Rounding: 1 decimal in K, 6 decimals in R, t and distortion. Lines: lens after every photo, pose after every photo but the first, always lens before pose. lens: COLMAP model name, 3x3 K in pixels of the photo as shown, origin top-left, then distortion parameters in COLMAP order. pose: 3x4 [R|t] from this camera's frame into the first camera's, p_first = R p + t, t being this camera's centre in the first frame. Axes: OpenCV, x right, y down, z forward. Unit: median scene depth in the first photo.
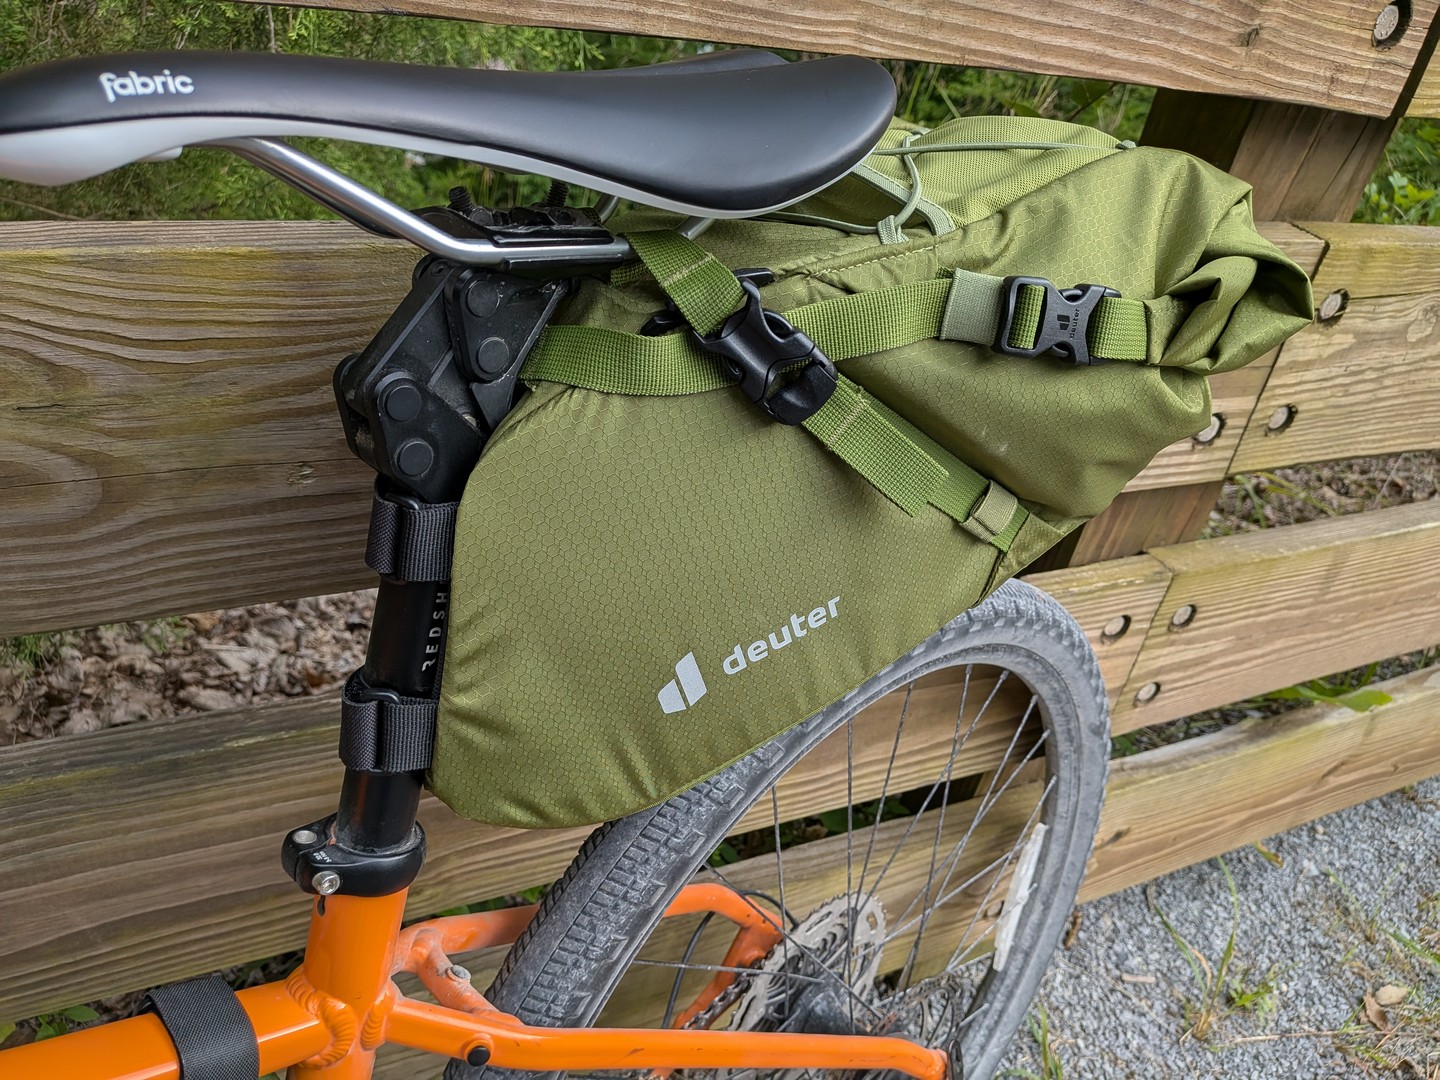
lens RADIAL K [[1038.5, 0, 721.2], [0, 1038.5, 574.9], [0, 0, 1]] dist [0.066666, -0.132313]
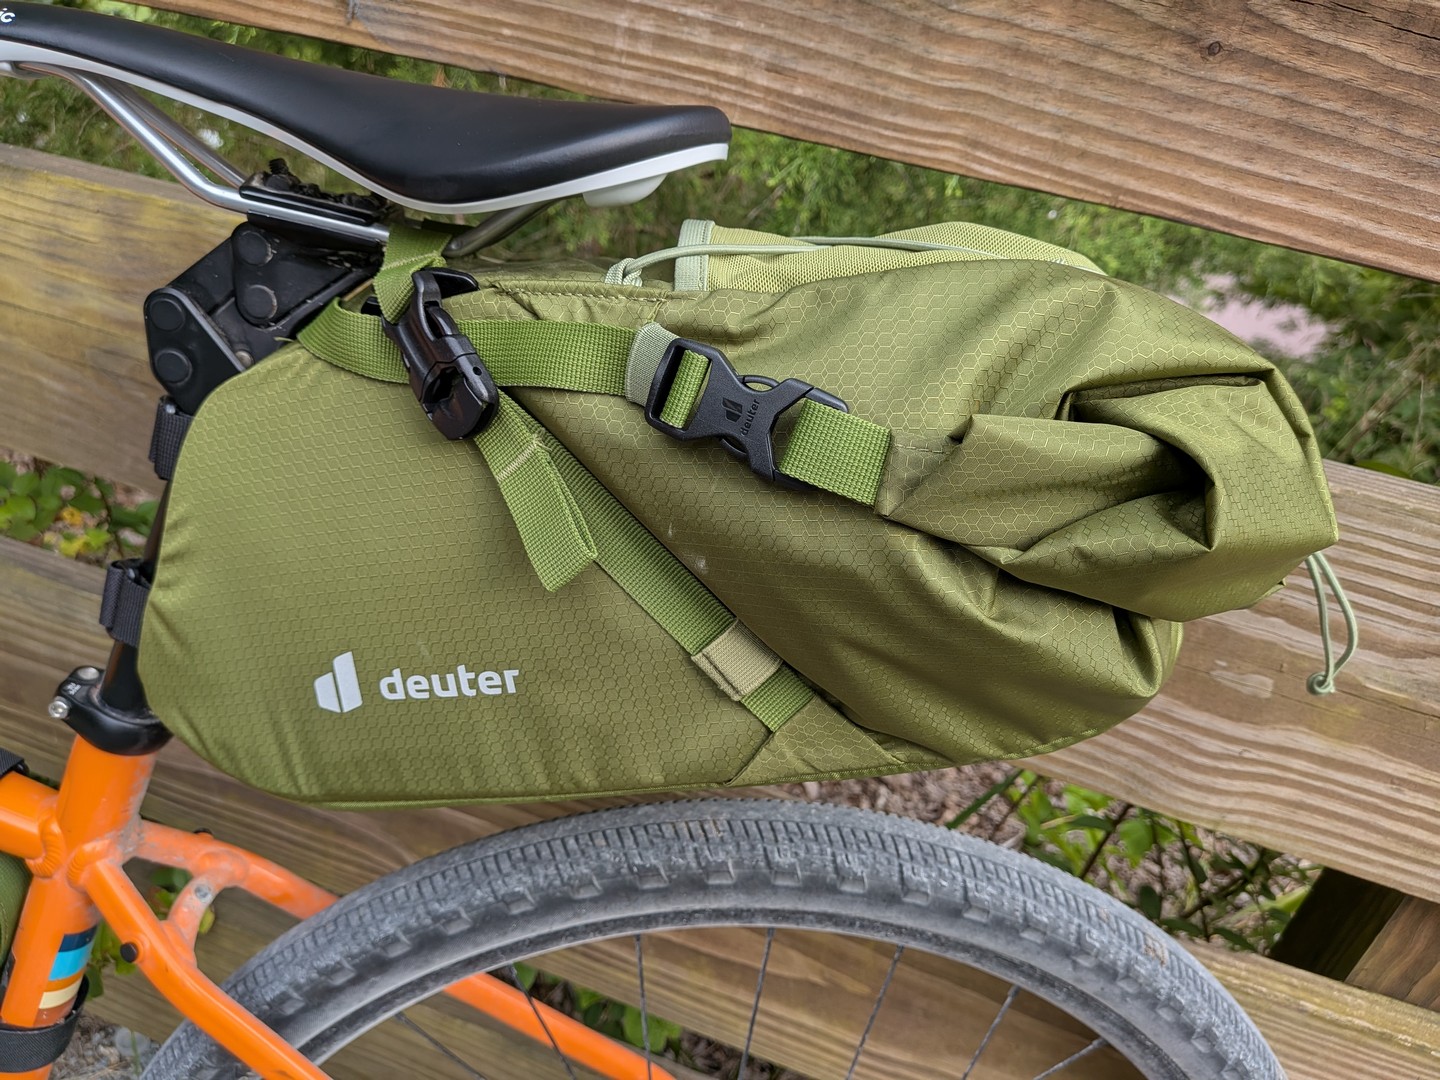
lens RADIAL K [[1038.5, 0, 721.2], [0, 1038.5, 574.9], [0, 0, 1]] dist [0.066666, -0.132313]
pose [[0.752264, 0.306794, -0.583075, 0.588208], [-0.418558, 0.905981, -0.063314, -0.055091], [0.508831, 0.291679, 0.809947, 0.289388]]
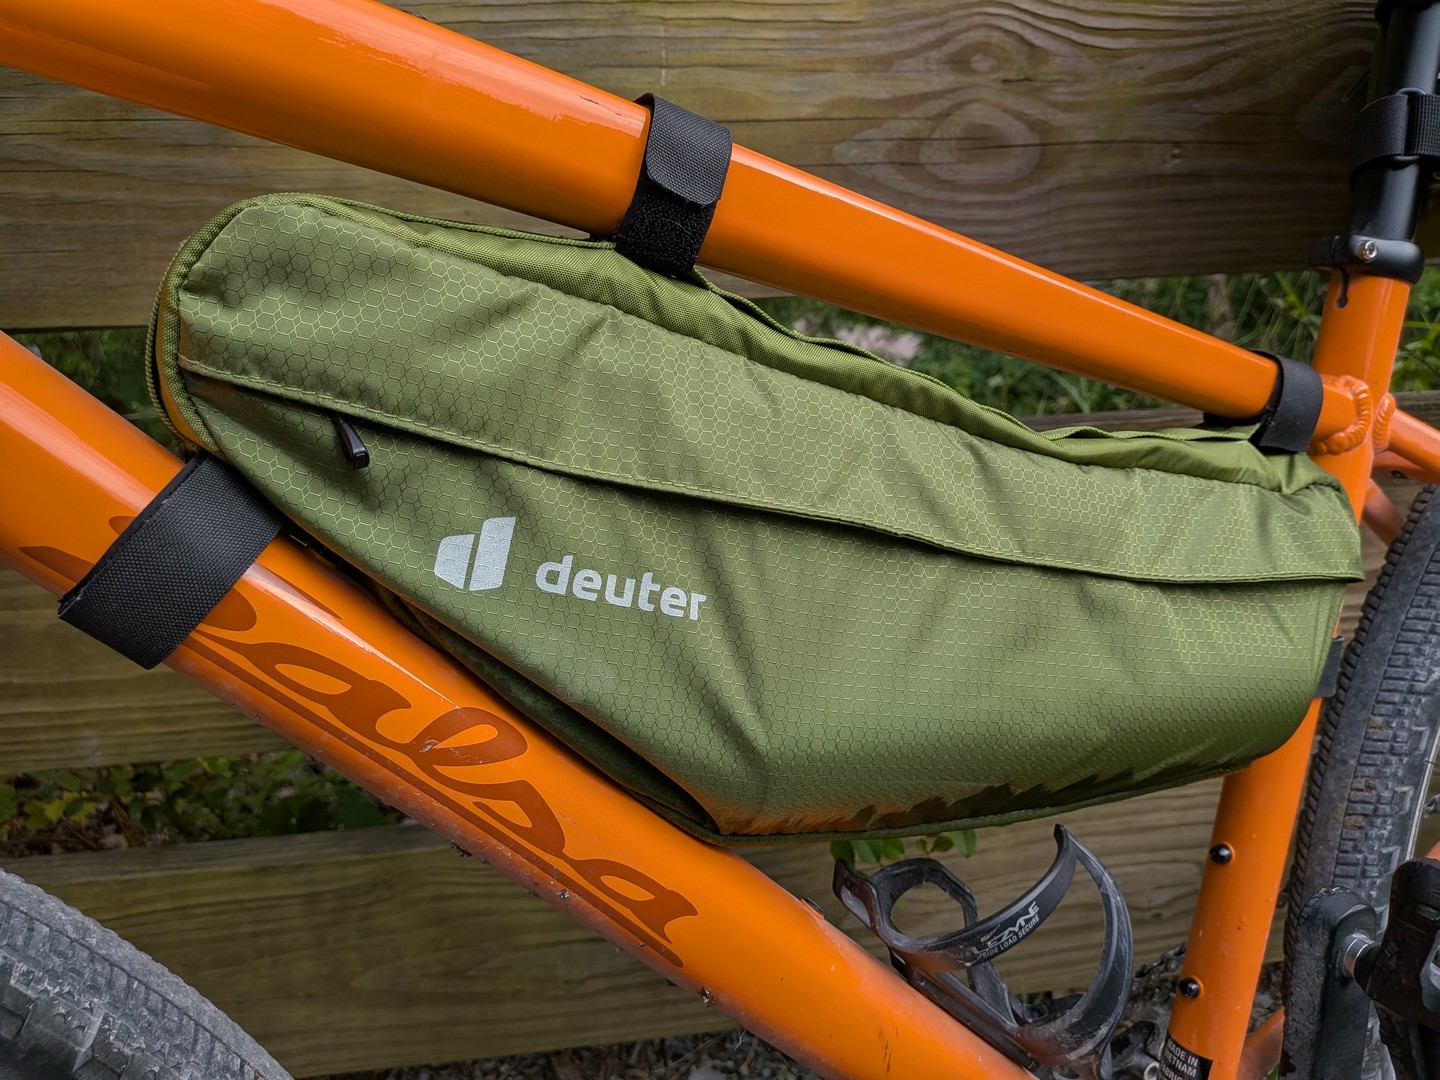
lens RADIAL K [[1046.7, 0, 741.8], [0, 1046.7, 515.1], [0, 0, 1]] dist [0.054419, -0.137176]
pose [[0.938478, -0.059692, -0.340141, -0.487977], [-0.043830, 0.956394, -0.288771, 0.715681], [0.342546, 0.285914, 0.894939, -0.188430]]
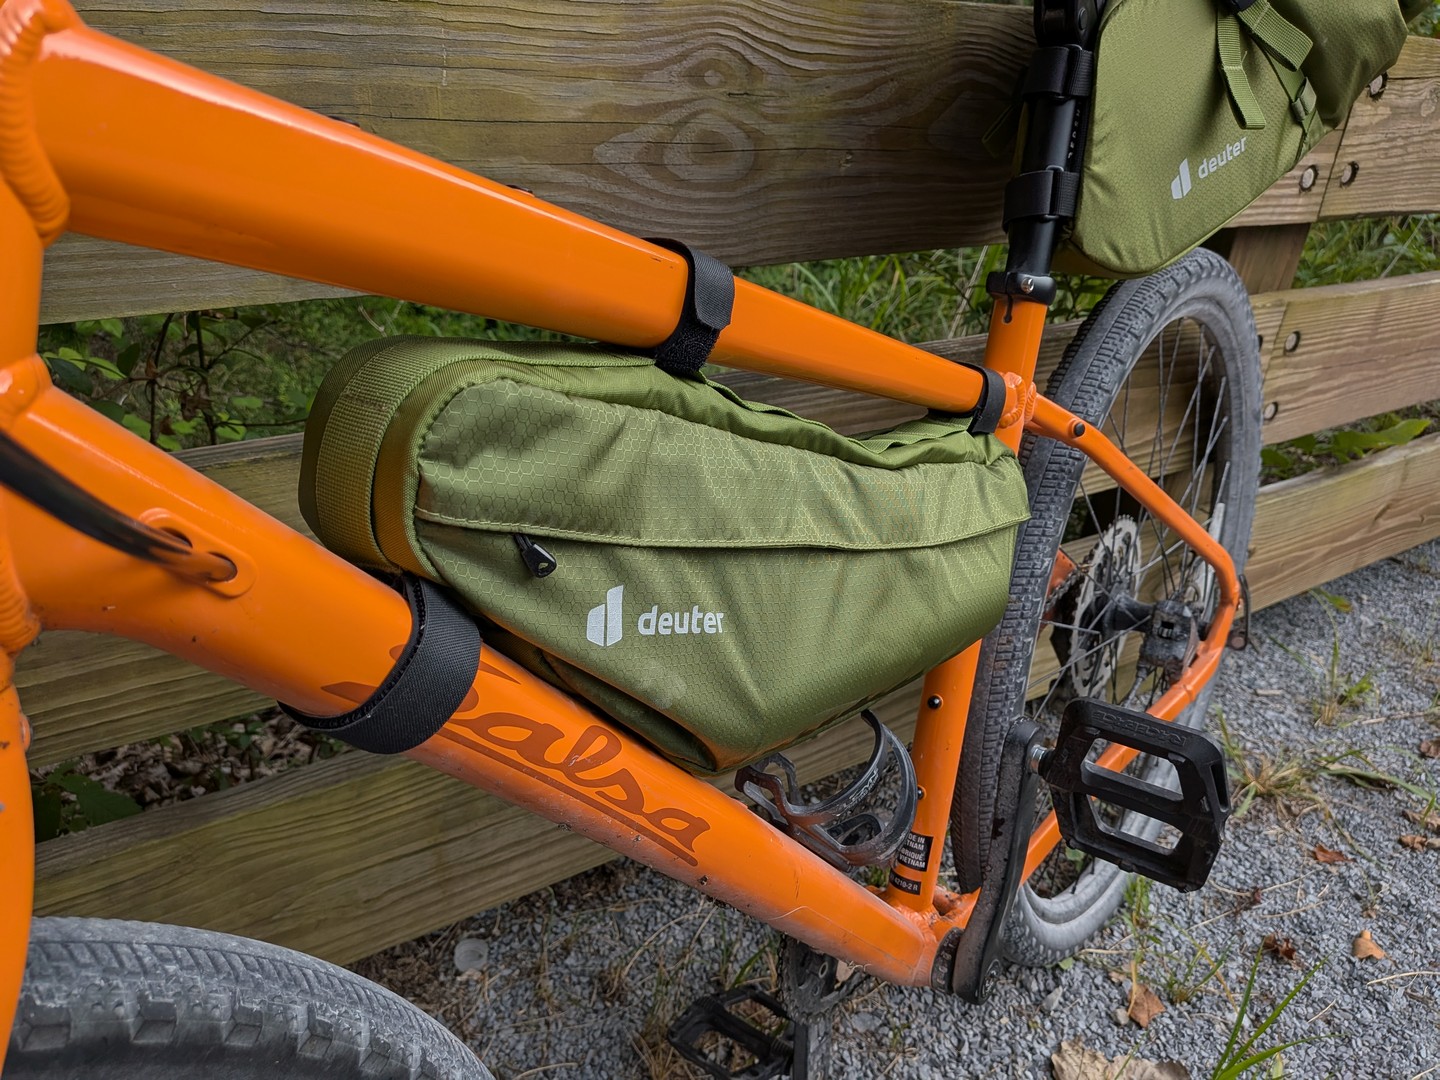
lens RADIAL K [[1051.5, 0, 717.5], [0, 1051.5, 565.1], [0, 0, 1]] dist [-0.007102, -0.007156]
pose [[0.988623, -0.125058, 0.083580, -0.804035], [0.131898, 0.987862, -0.082042, 0.610231], [-0.072306, 0.092133, 0.993118, -0.488328]]
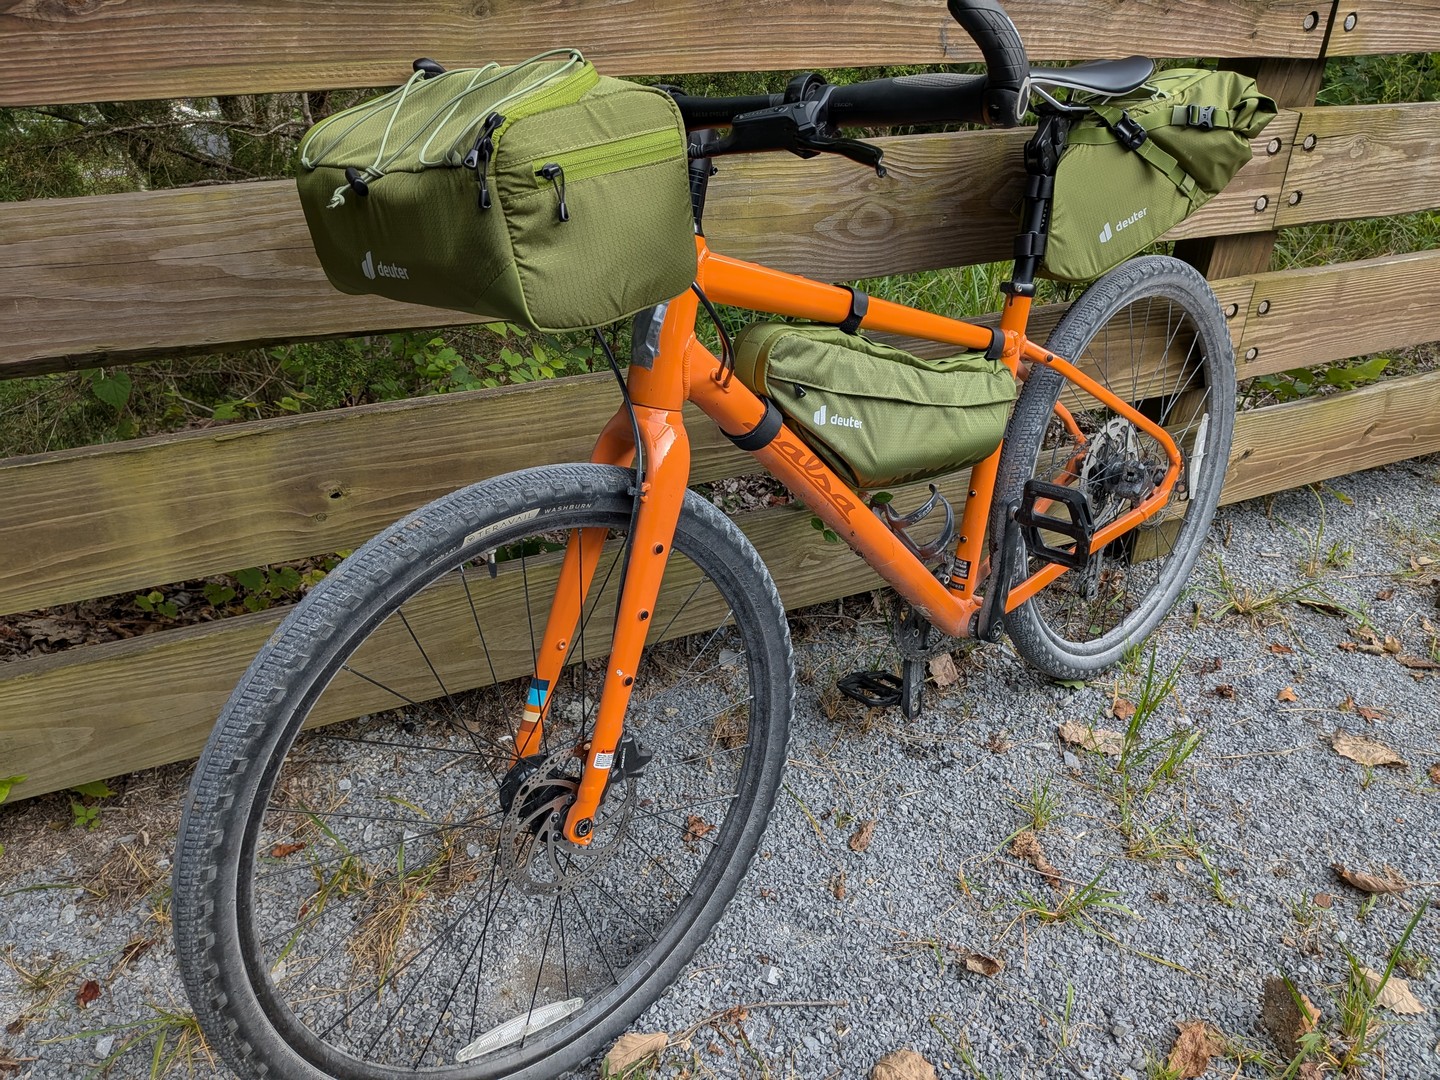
lens RADIAL K [[1026.9, 0, 730.7], [0, 1026.9, 542.9], [0, 0, 1]] dist [0.052809, -0.090492]
pose [[0.991931, -0.098590, -0.079704, -0.868188], [0.092462, 0.992716, -0.077237, 1.007060], [0.086738, 0.069244, 0.993822, -1.946048]]
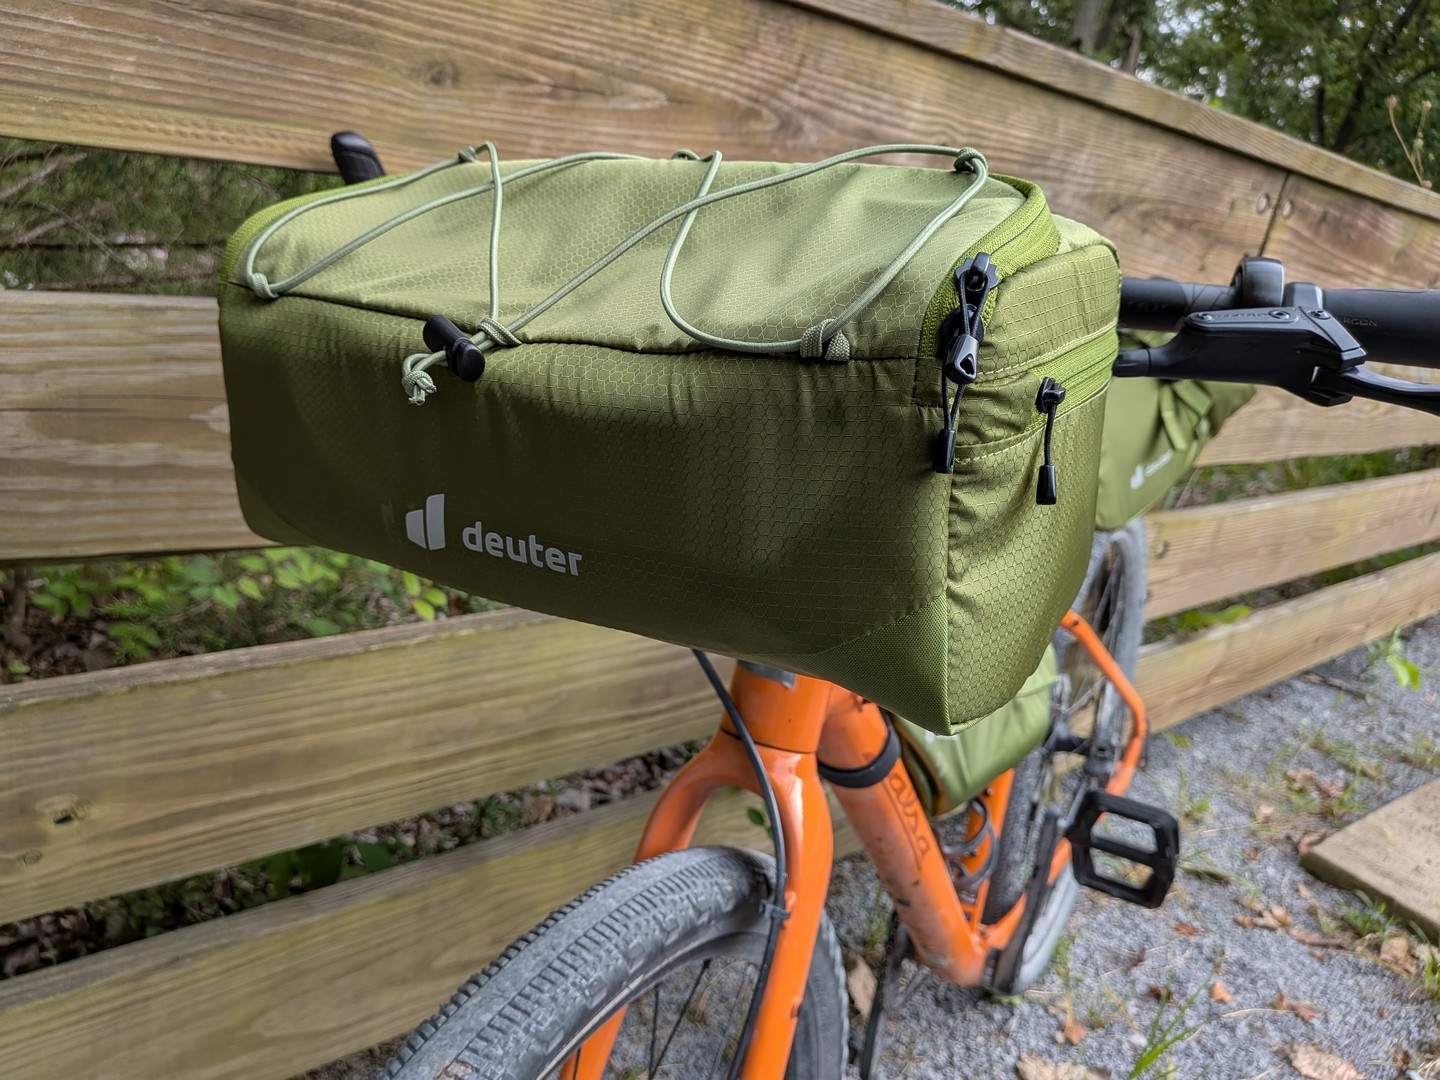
lens RADIAL K [[1064.5, 0, 685.6], [0, 1064.5, 559.8], [0, 0, 1]] dist [-0.025592, 0.000801]
pose [[0.972301, -0.051436, 0.228002, -1.513601], [0.093779, 0.979374, -0.178974, 0.575966], [-0.214094, 0.195399, 0.957070, -1.171056]]
